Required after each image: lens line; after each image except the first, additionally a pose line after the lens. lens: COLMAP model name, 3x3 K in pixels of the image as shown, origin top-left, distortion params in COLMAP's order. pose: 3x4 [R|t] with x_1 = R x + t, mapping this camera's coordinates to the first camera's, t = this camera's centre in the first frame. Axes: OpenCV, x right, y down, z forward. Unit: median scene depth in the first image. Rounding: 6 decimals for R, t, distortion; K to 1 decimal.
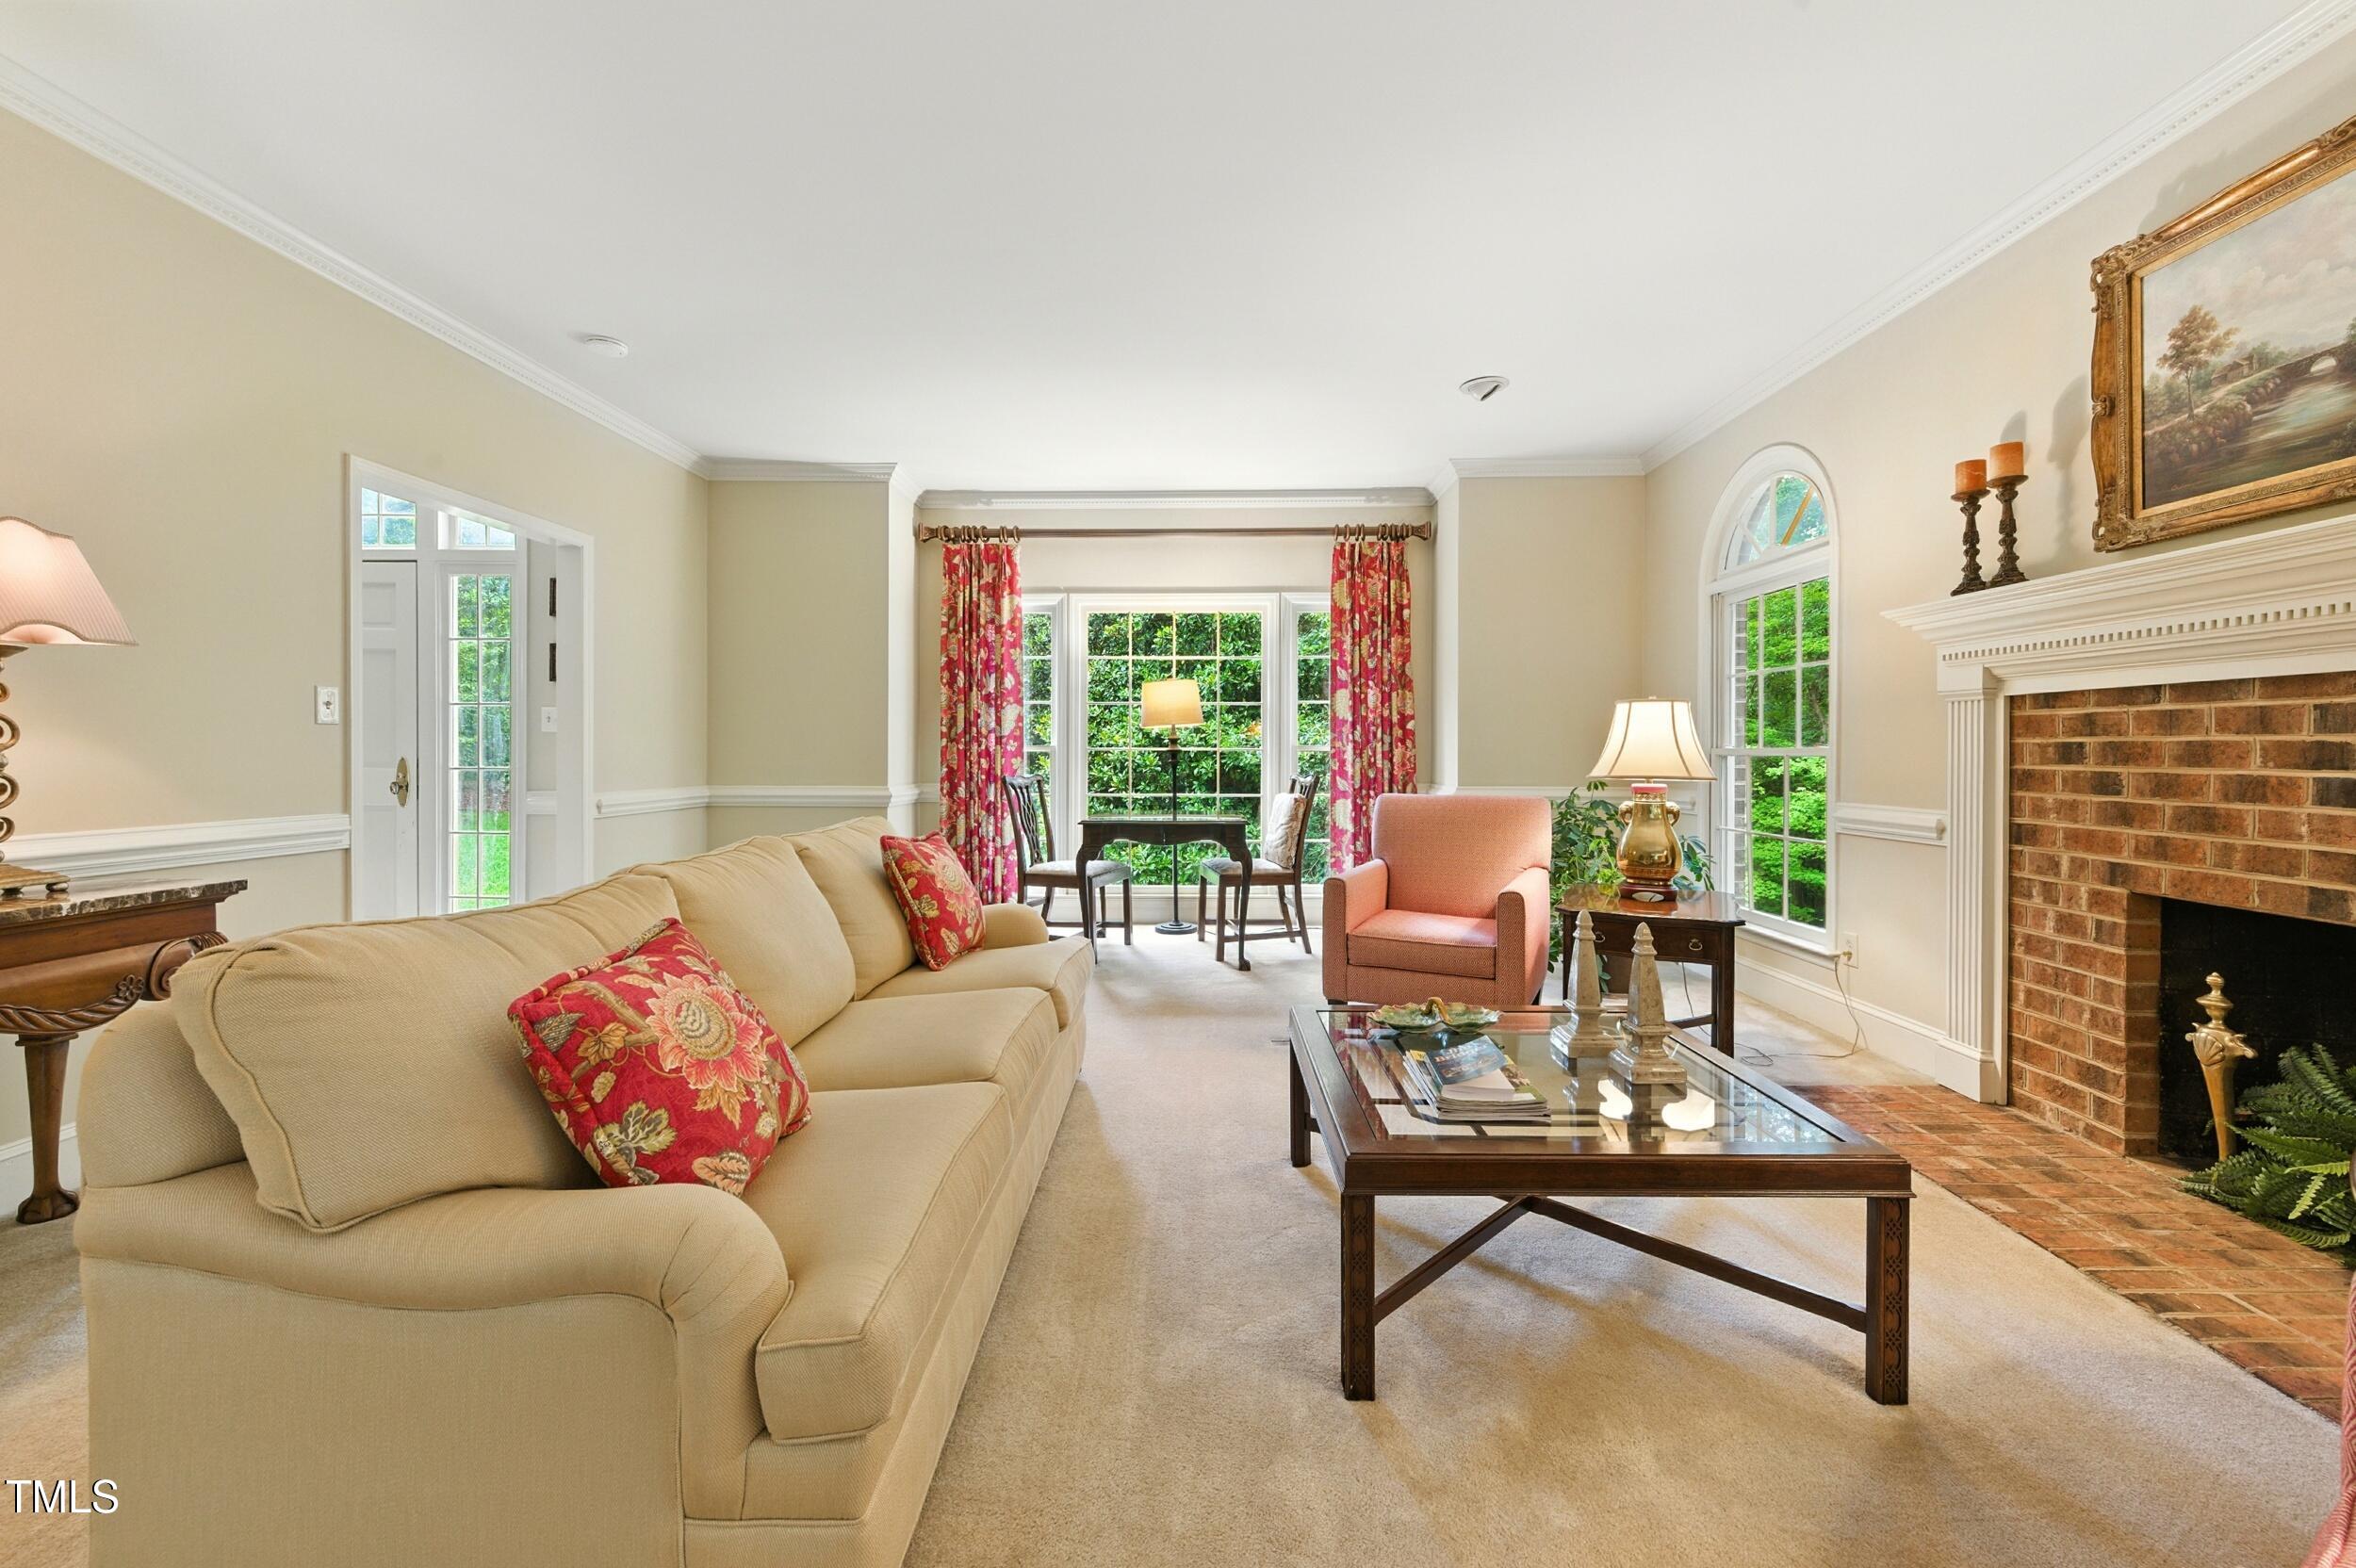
lens RADIAL K [[938.5, 0, 1190.3], [0, 938.5, 762.0], [0, 0, 1]] dist [-0.000705, -0.000722]
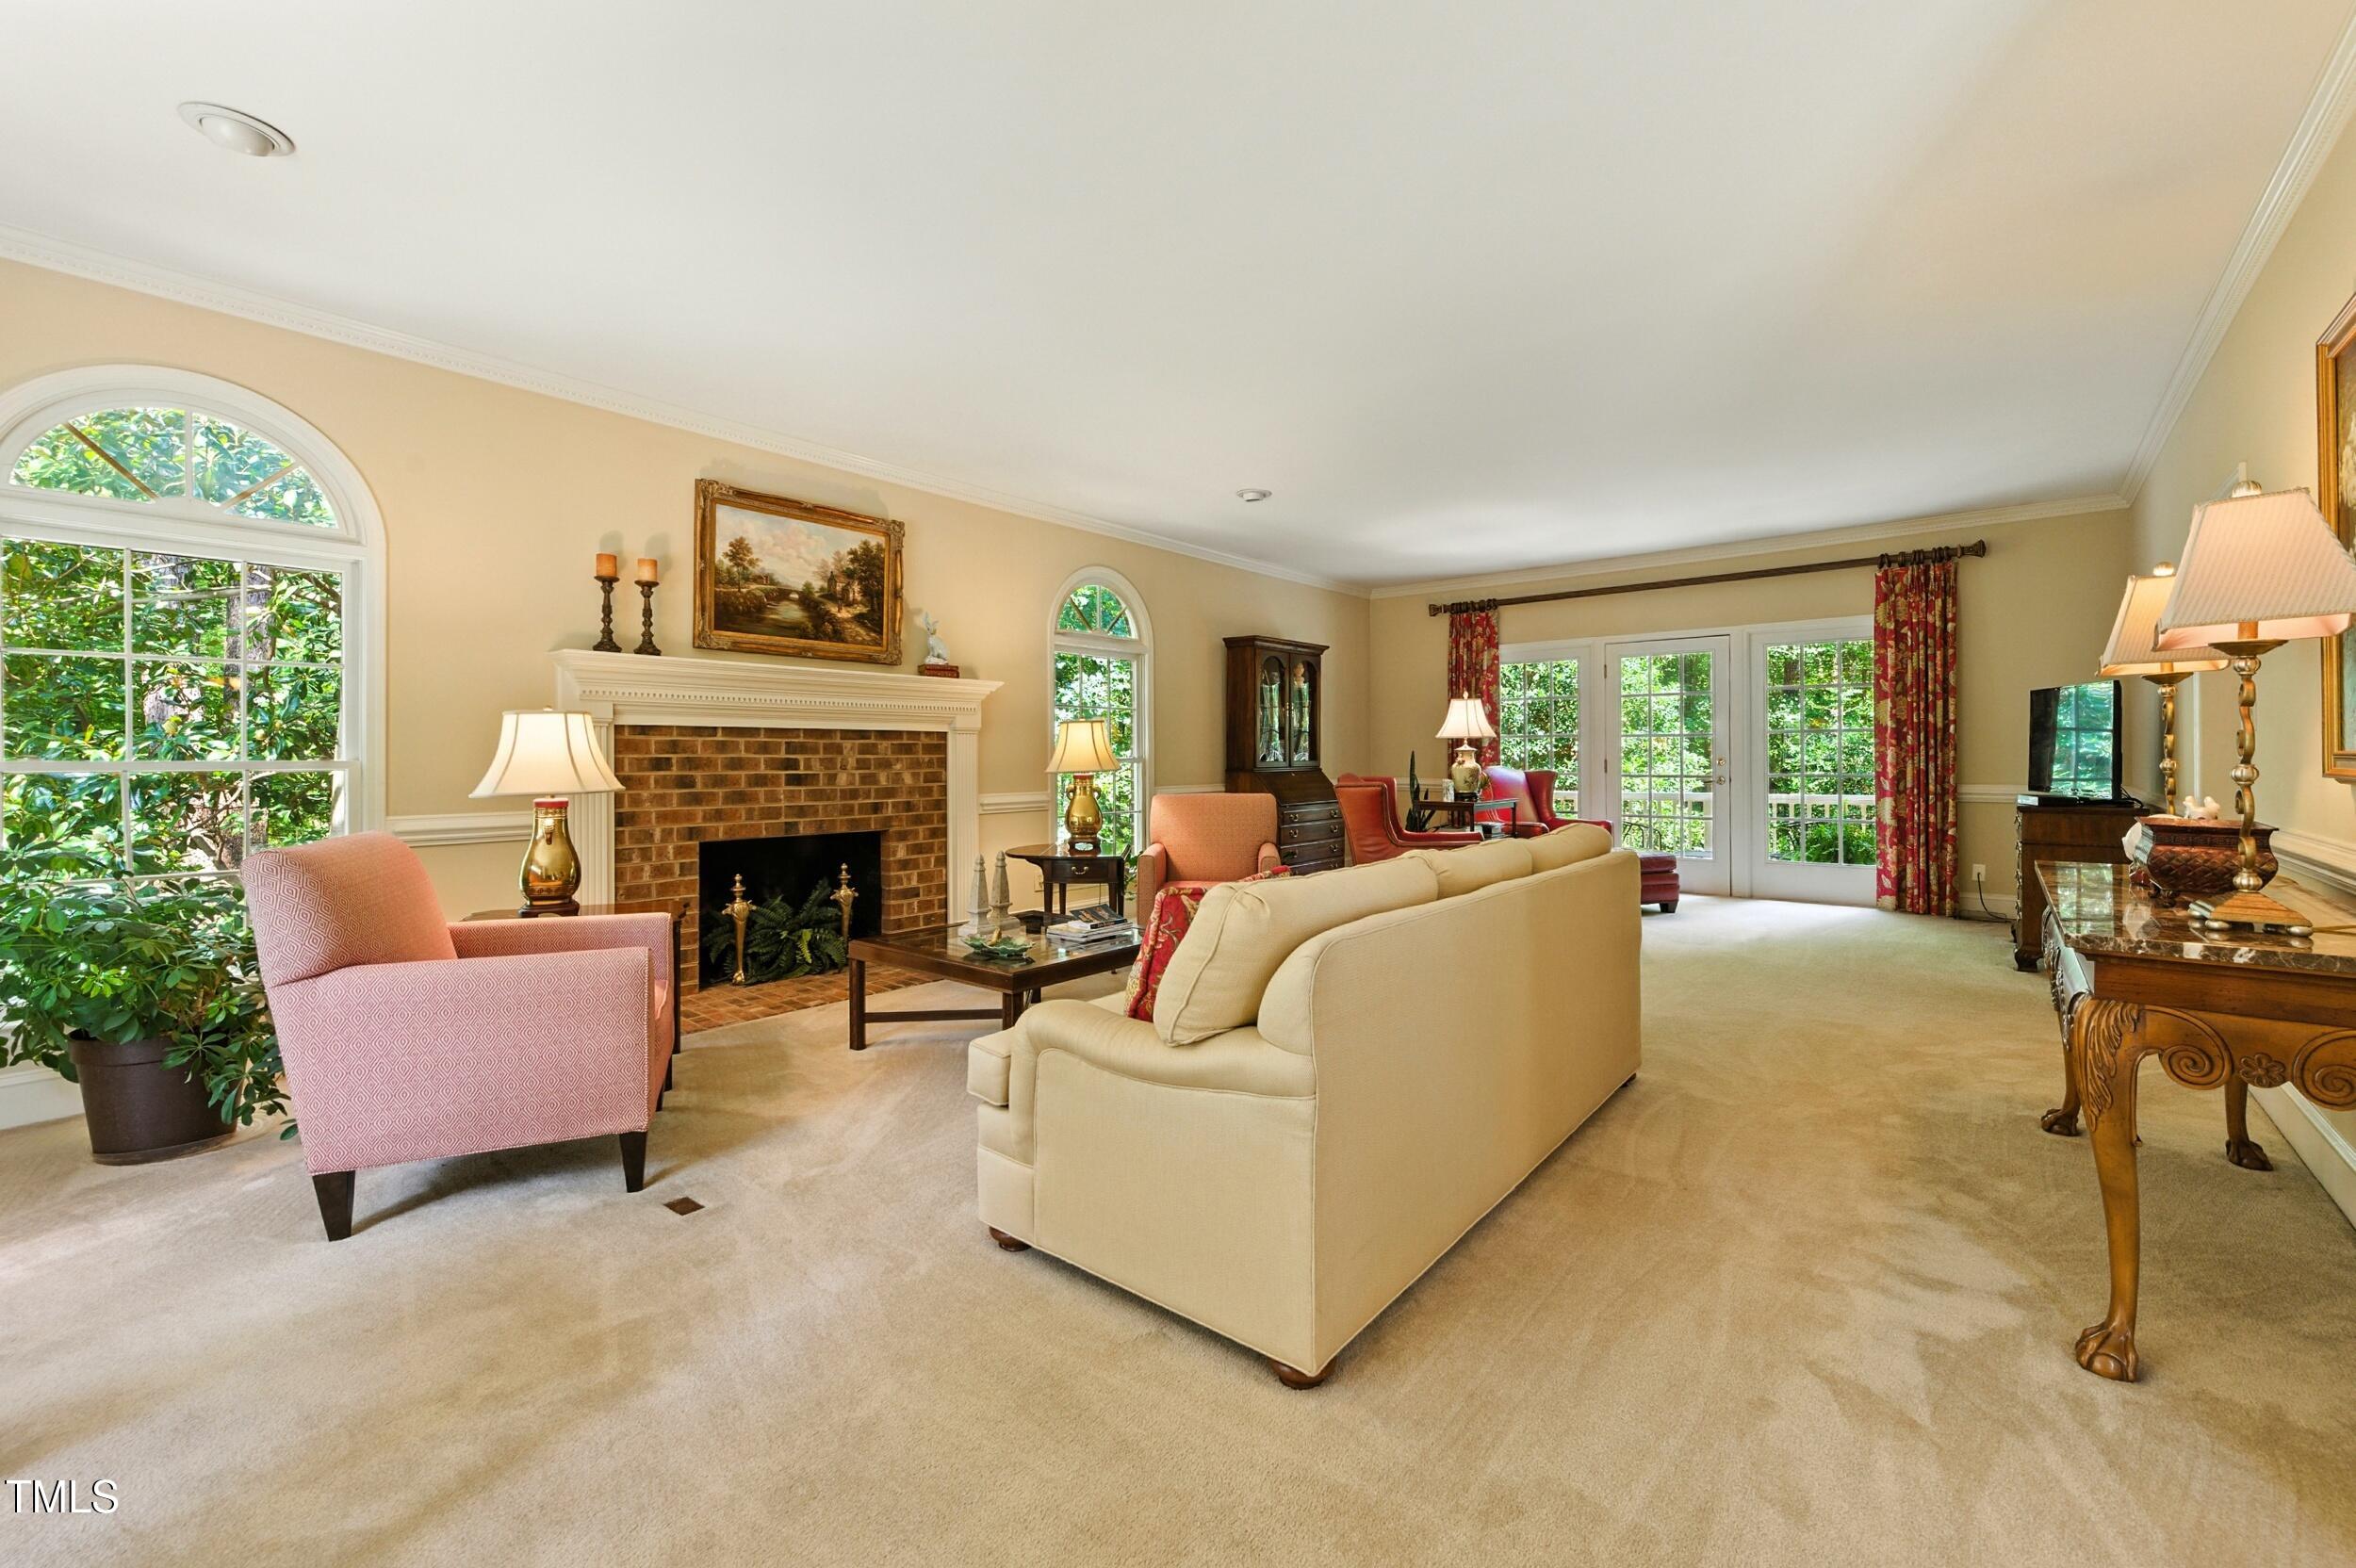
lens RADIAL K [[938.5, 0, 1190.3], [0, 938.5, 762.0], [0, 0, 1]] dist [-0.000705, -0.000722]
pose [[-0.782382, -0.000232, 0.622798, -0.789358], [0.010192, 0.999861, 0.013175, -0.025340], [-0.622715, 0.016656, -0.782271, 1.730650]]
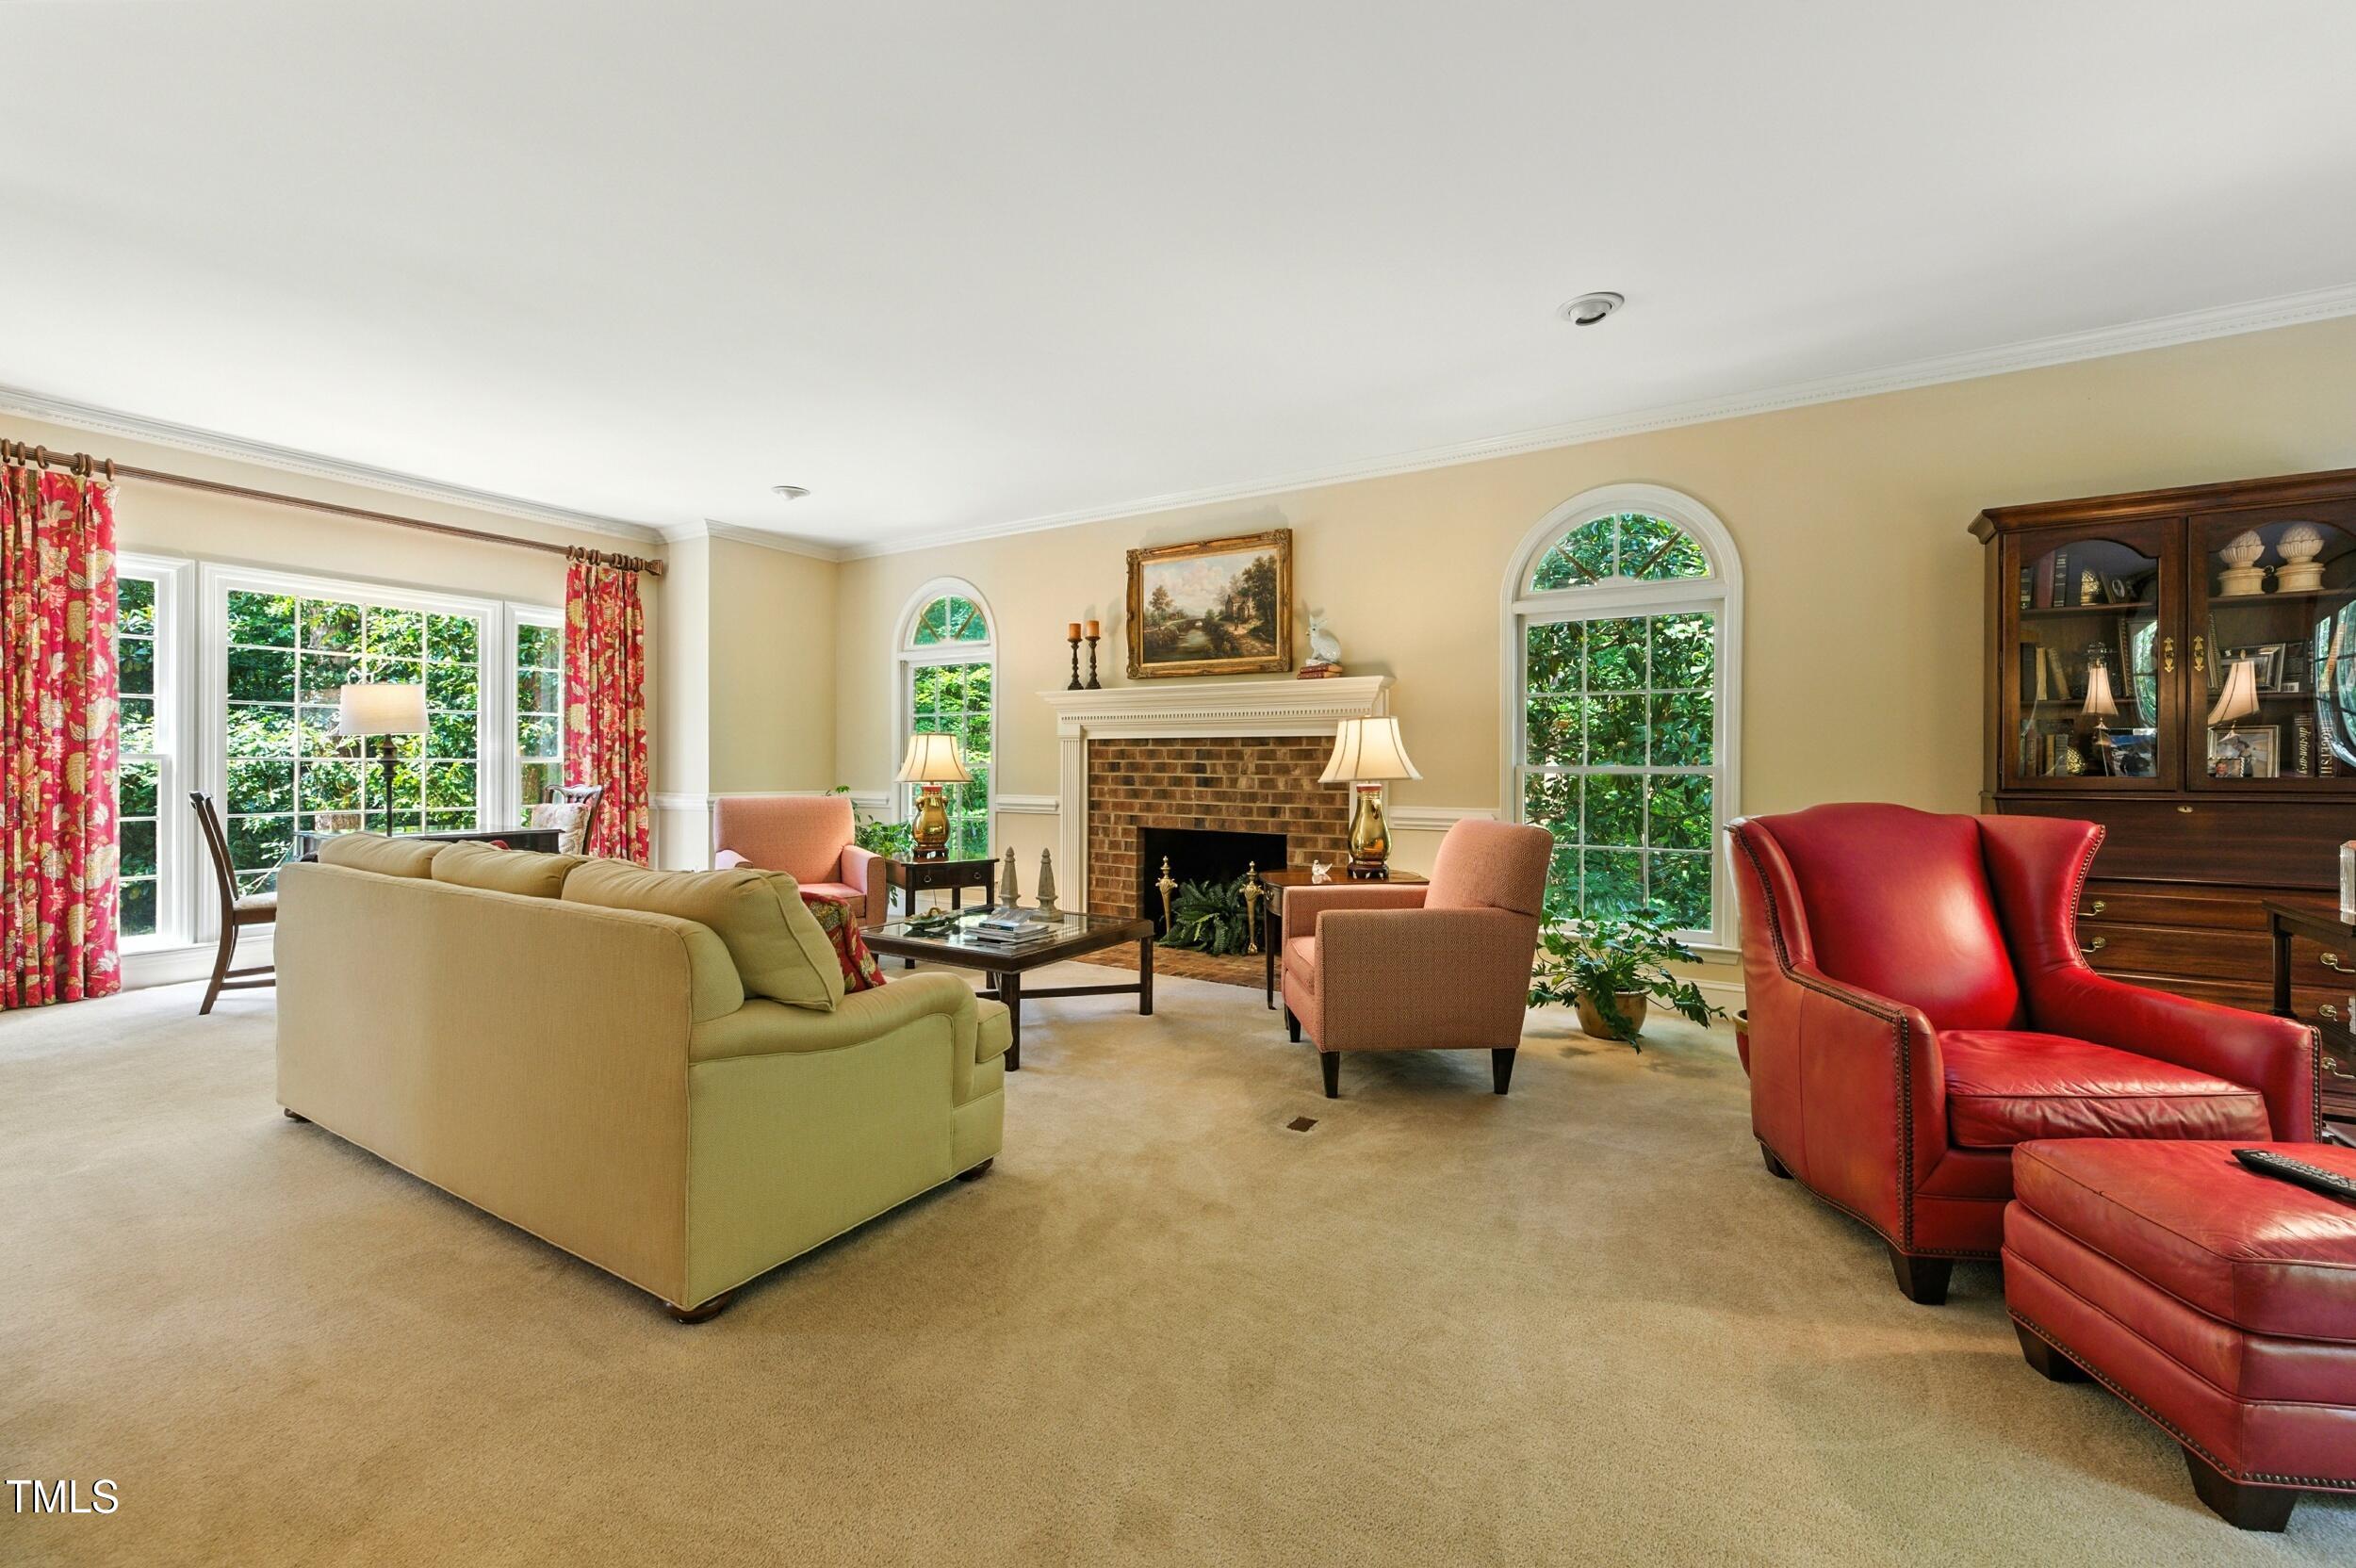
lens RADIAL K [[938.5, 0, 1190.3], [0, 938.5, 762.0], [0, 0, 1]] dist [-0.000705, -0.000722]
pose [[0.496295, 0.005435, 0.868137, -0.904102], [0.004408, 0.999952, -0.008780, -0.000873], [-0.868143, 0.008184, 0.496247, -0.252567]]
